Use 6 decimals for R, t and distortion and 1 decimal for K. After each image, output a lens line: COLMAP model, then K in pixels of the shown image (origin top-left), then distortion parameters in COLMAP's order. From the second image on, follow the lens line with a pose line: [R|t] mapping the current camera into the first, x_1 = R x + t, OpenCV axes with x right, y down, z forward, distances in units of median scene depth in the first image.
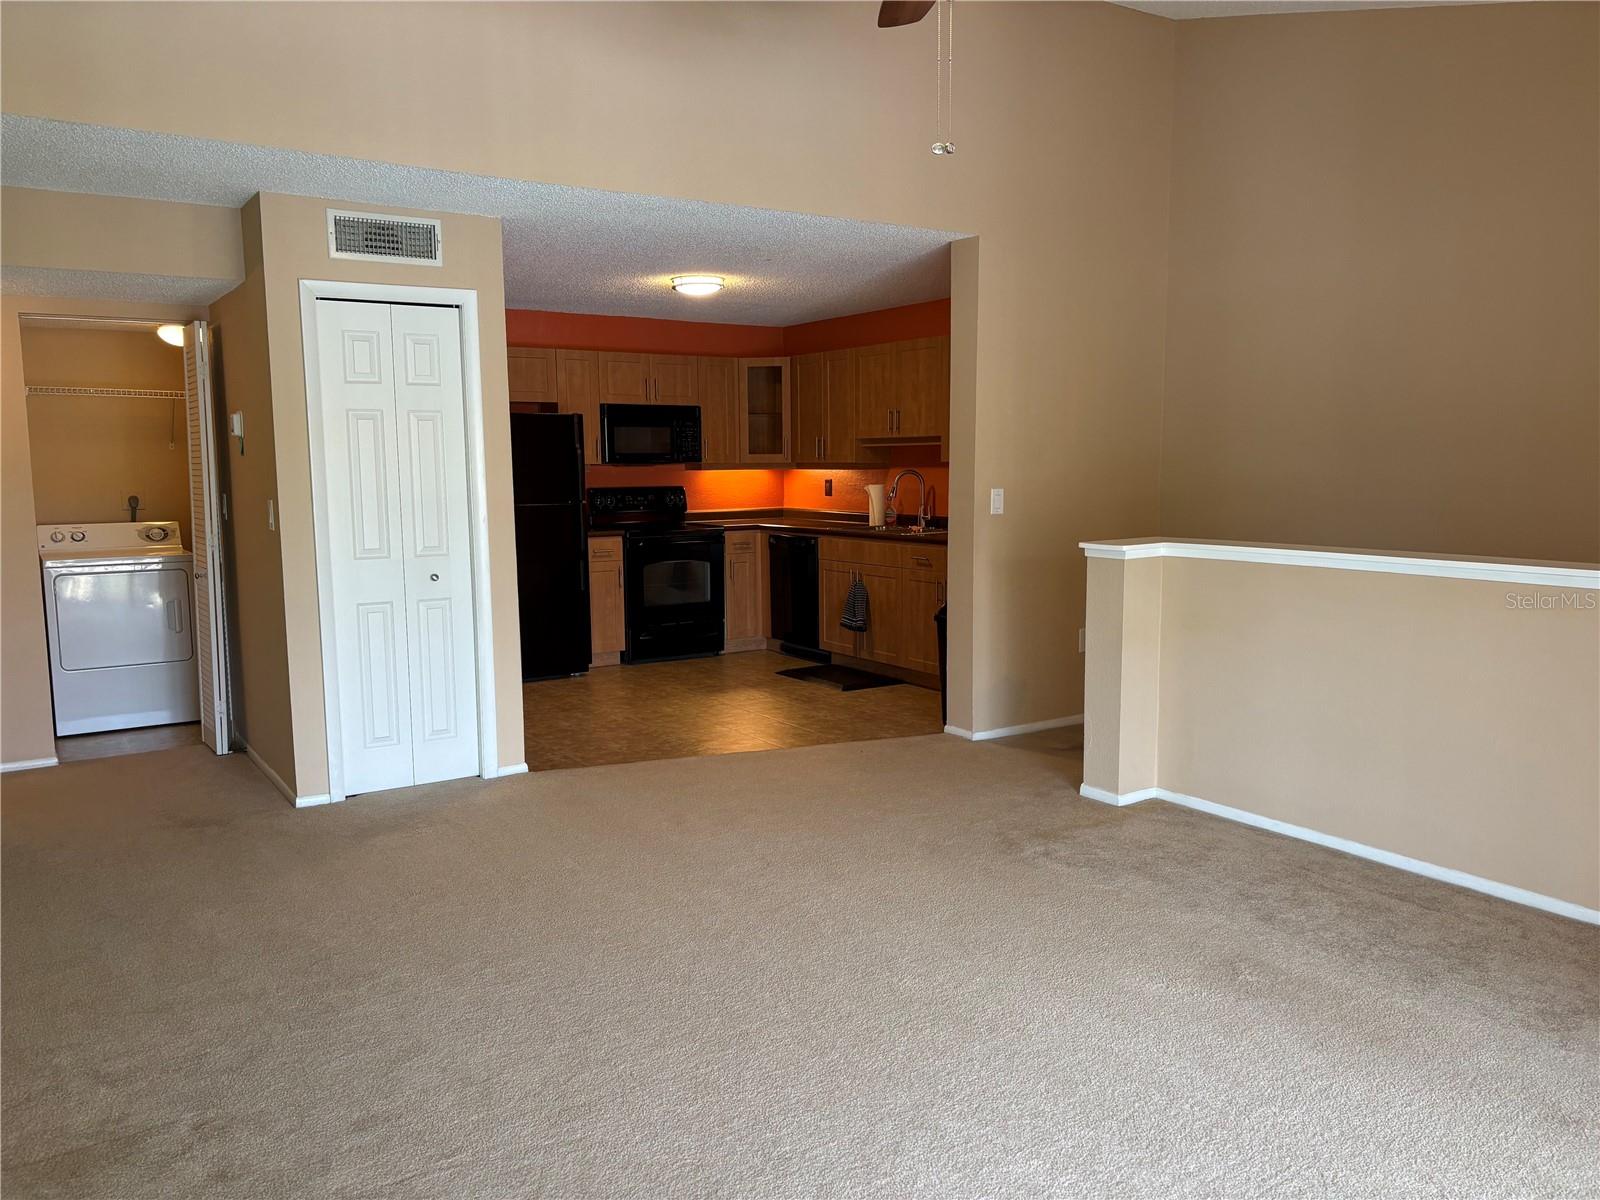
lens RADIAL K [[1219.1, 0, 800.0], [0, 1219.1, 600.0], [0, 0, 1]] dist [0.216868, -0.000035]
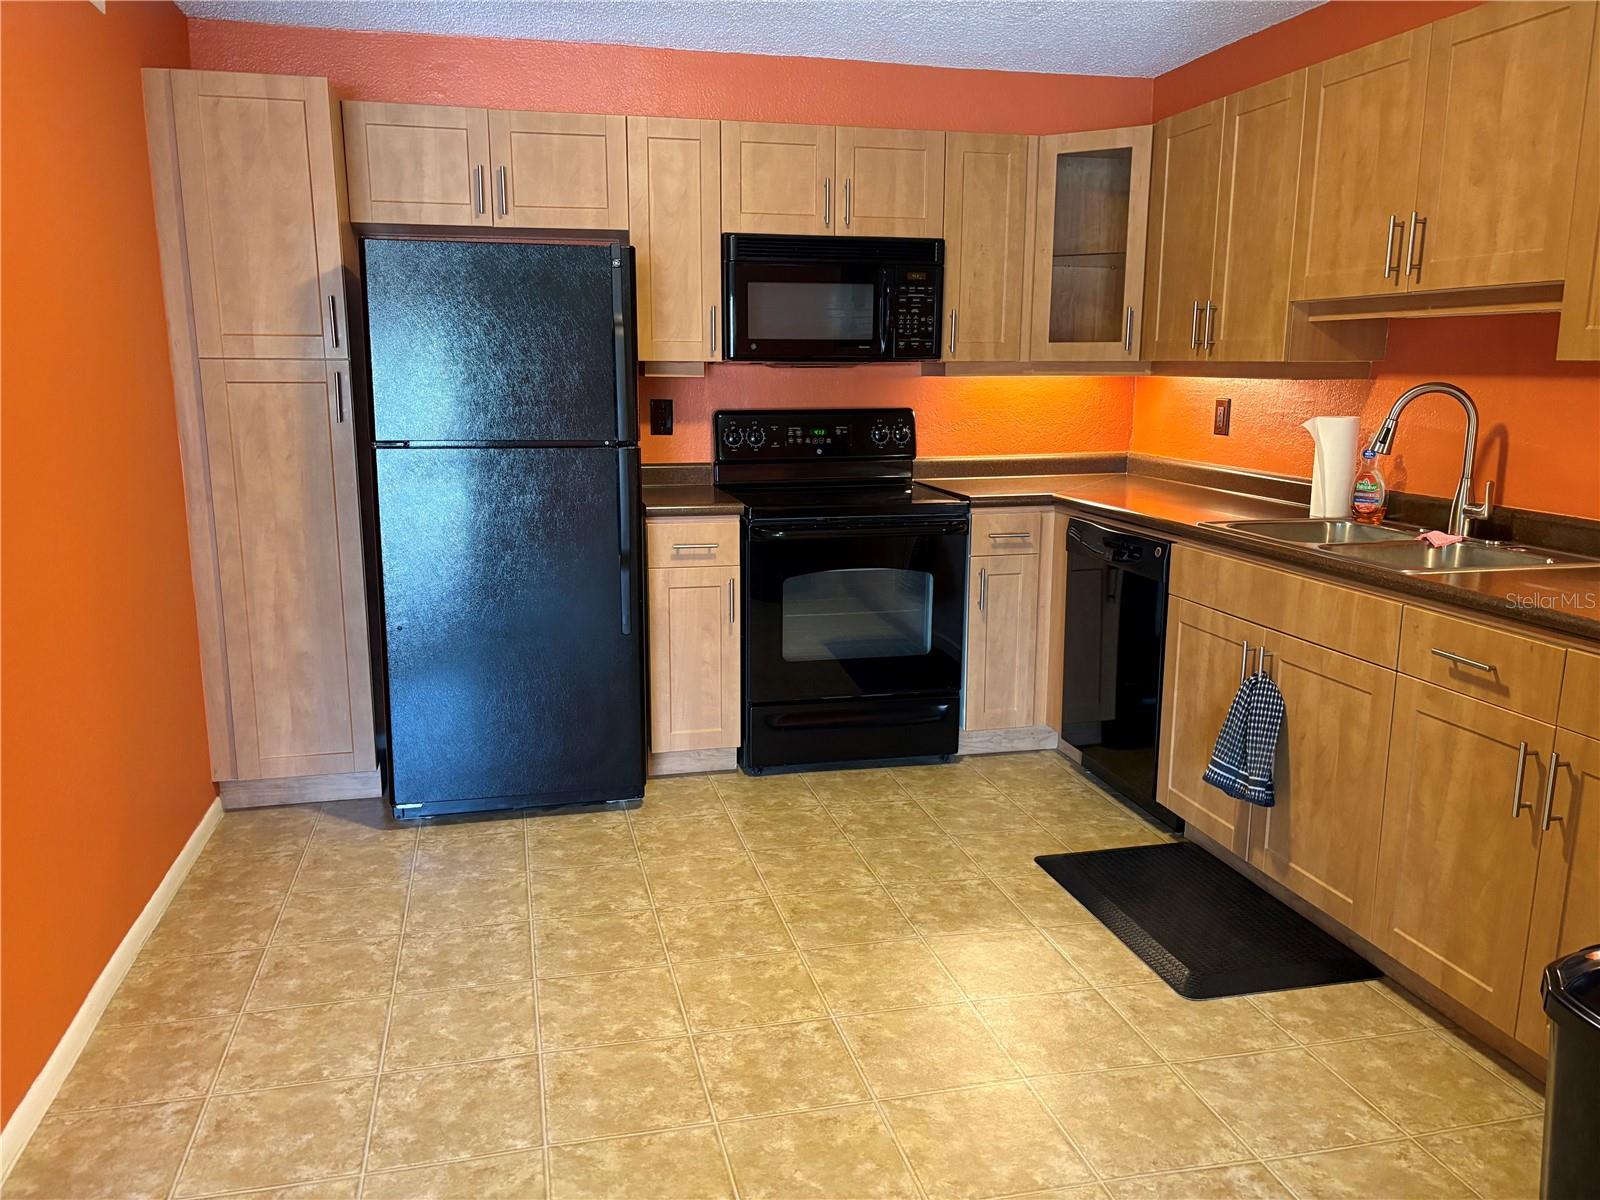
lens RADIAL K [[1203.2, 0, 800.0], [0, 1203.2, 600.0], [0, 0, 1]] dist [0.058028, -0.060449]
pose [[0.939707, 0.078094, -0.332945, 0.033594], [-0.051310, 0.994753, 0.088507, -0.059853], [0.338110, -0.066087, 0.938783, 0.551101]]
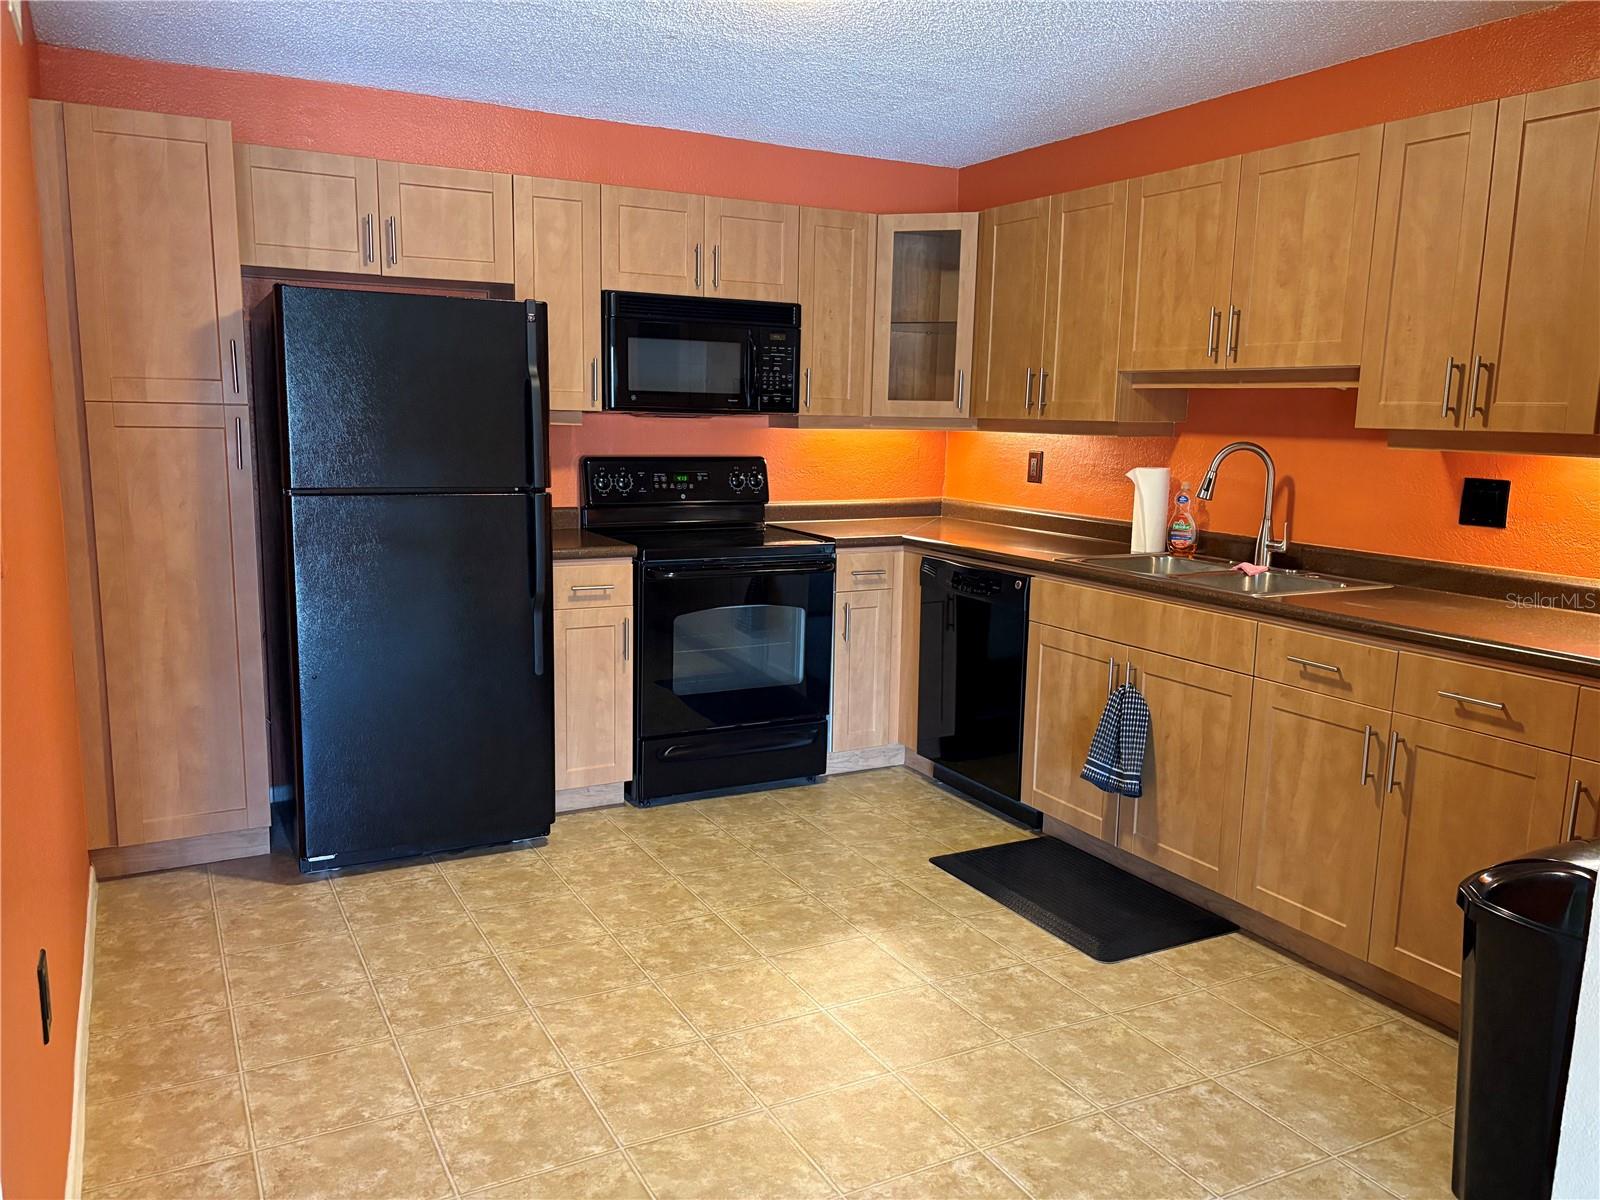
lens RADIAL K [[1210.6, 0, 800.0], [0, 1210.6, 600.0], [0, 0, 1]] dist [0.097204, -0.120529]
pose [[0.995594, 0.043411, -0.083113, -0.034347], [-0.039950, 0.998282, 0.042861, -0.056966], [0.084831, -0.039352, 0.995618, 0.498429]]
